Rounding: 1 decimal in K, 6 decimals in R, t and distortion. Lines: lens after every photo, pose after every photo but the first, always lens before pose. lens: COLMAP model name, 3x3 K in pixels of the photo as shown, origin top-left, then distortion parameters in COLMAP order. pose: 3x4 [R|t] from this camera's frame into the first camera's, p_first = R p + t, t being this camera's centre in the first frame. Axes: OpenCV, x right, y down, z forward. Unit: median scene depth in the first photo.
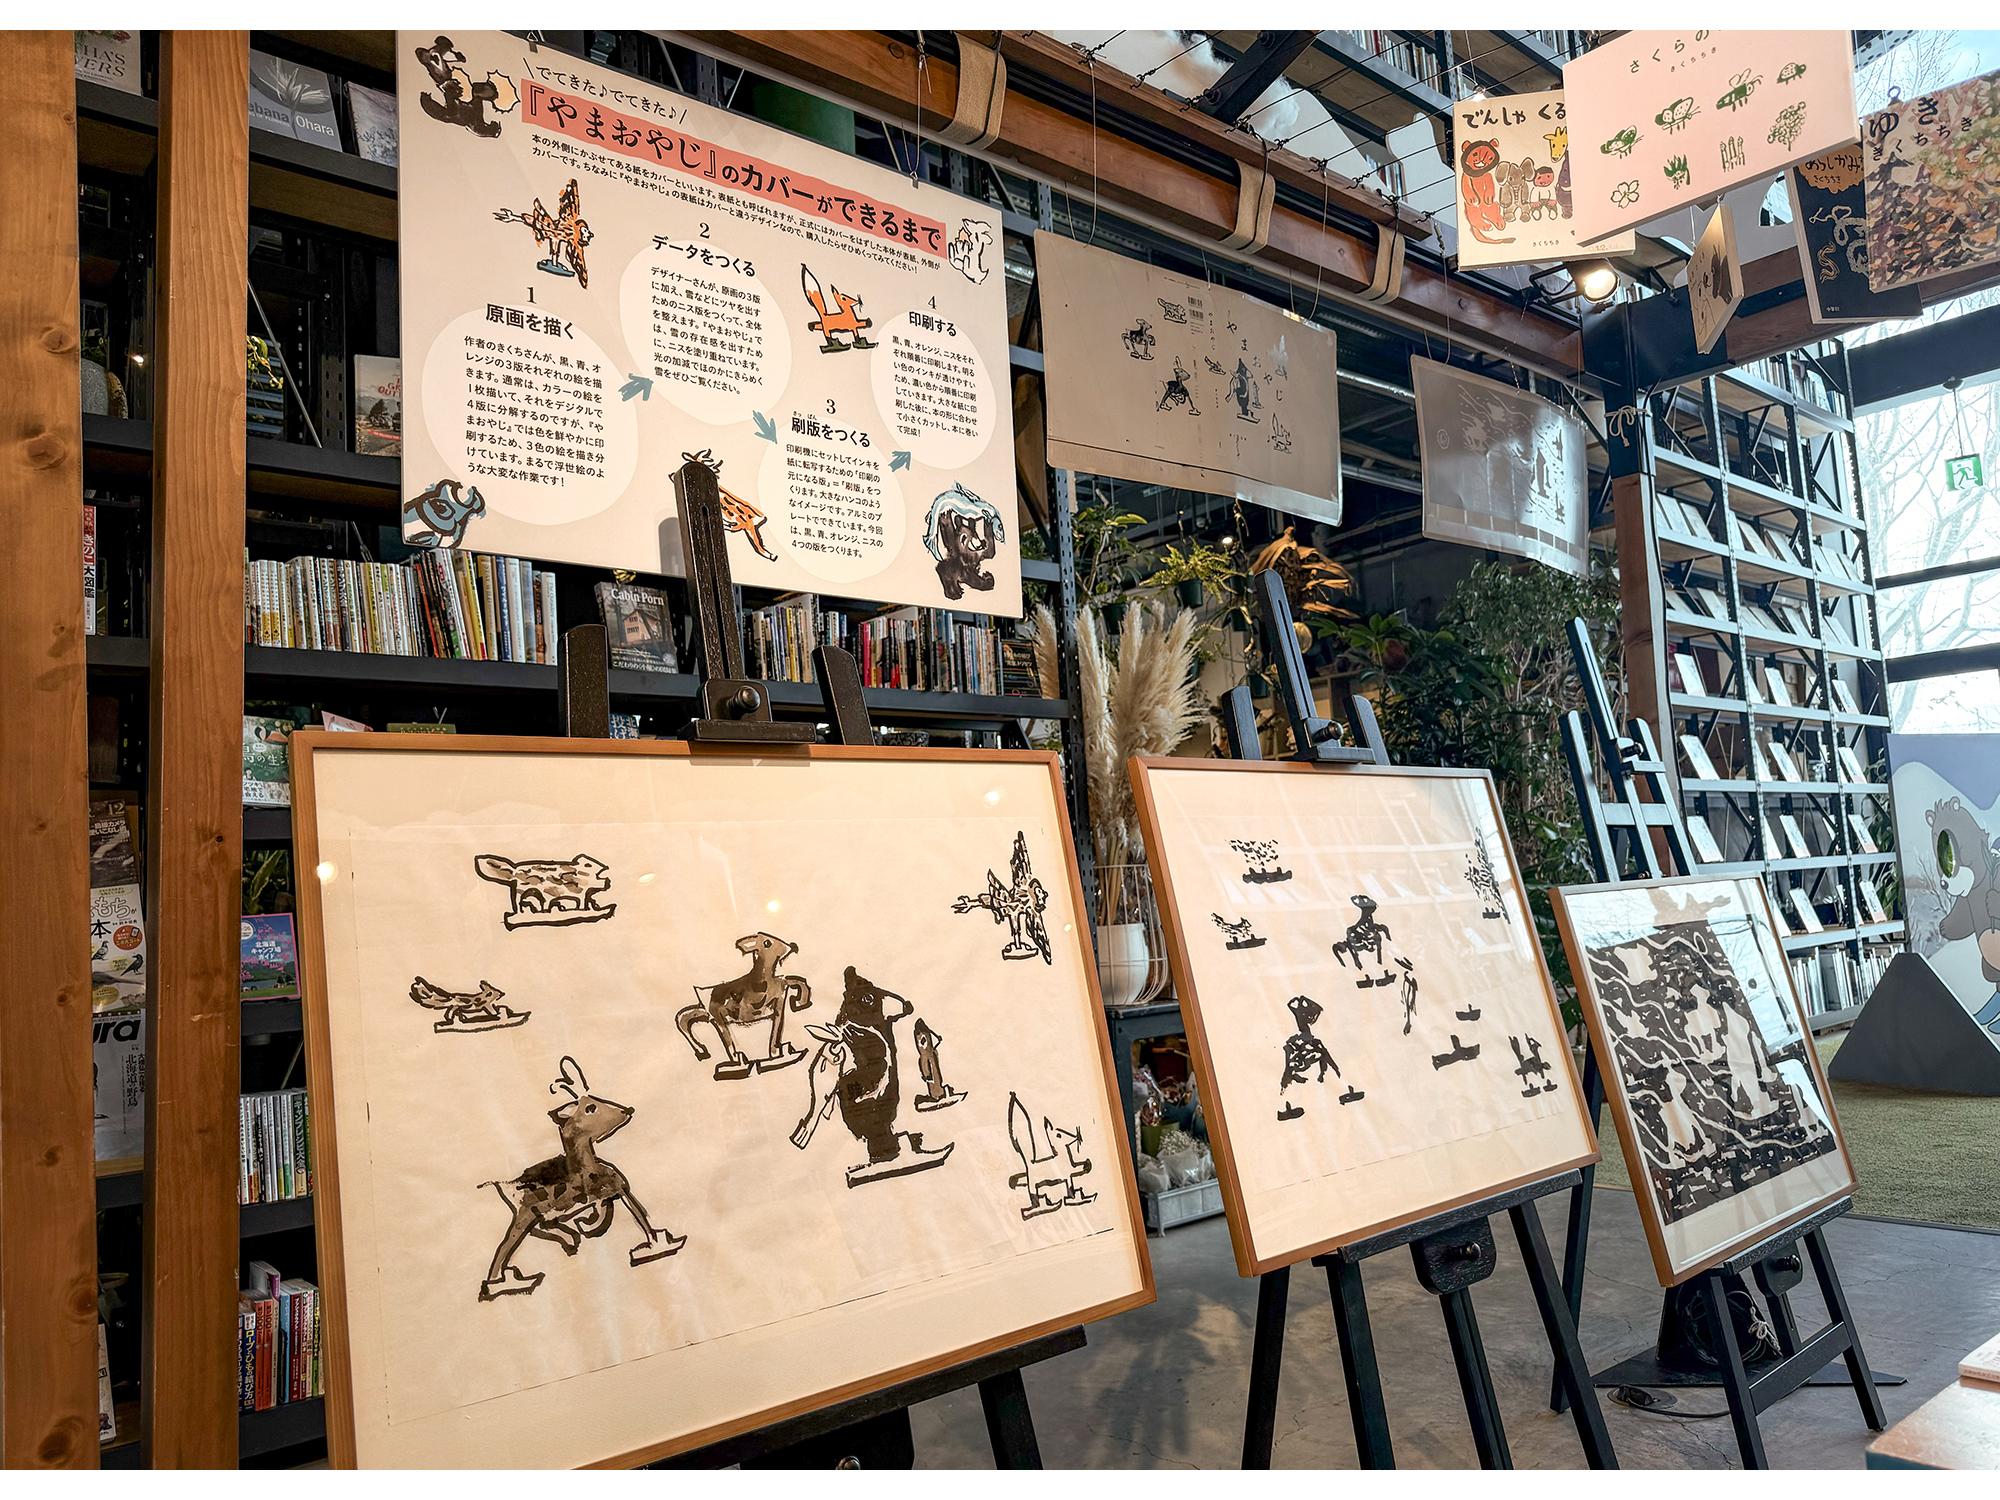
lens RADIAL K [[1447.9, 0, 1000.0], [0, 1447.9, 750.0], [0, 0, 1]] dist [-0.004467, -0.001685]
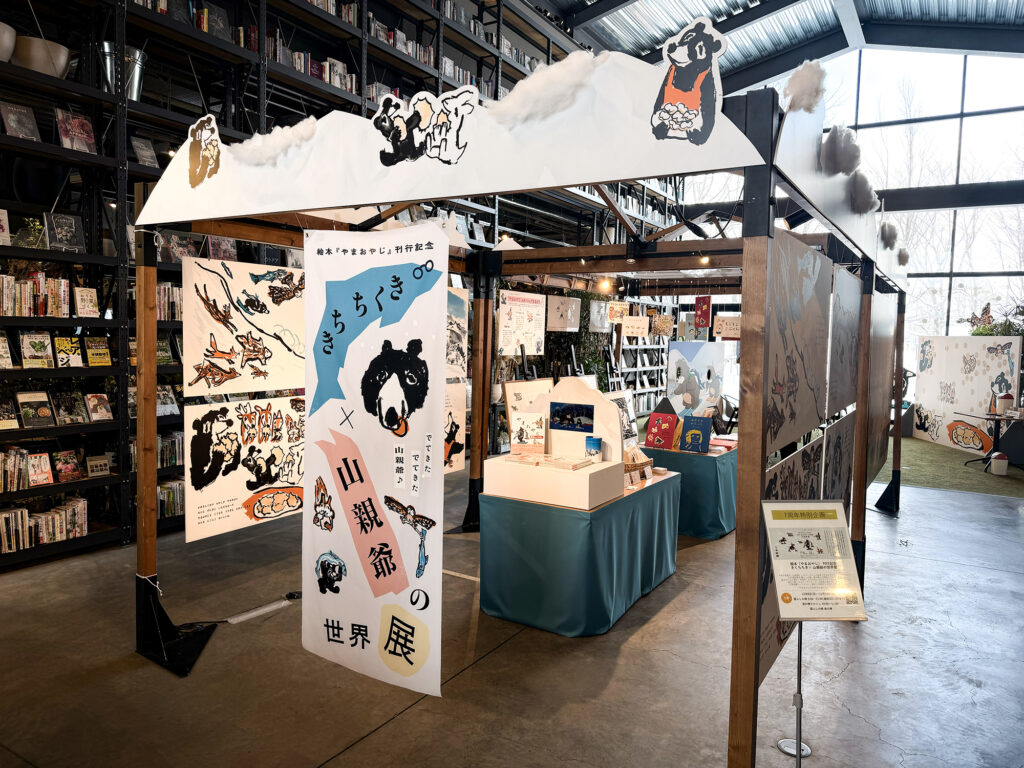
lens RADIAL K [[741.3, 0, 512.0], [0, 741.3, 384.0], [0, 0, 1]] dist [-0.004467, -0.001685]
pose [[0.948130, 0.064843, 0.311199, -0.375683], [-0.117035, 0.981415, 0.152078, -0.145578], [-0.295555, -0.180611, 0.938098, -0.719143]]
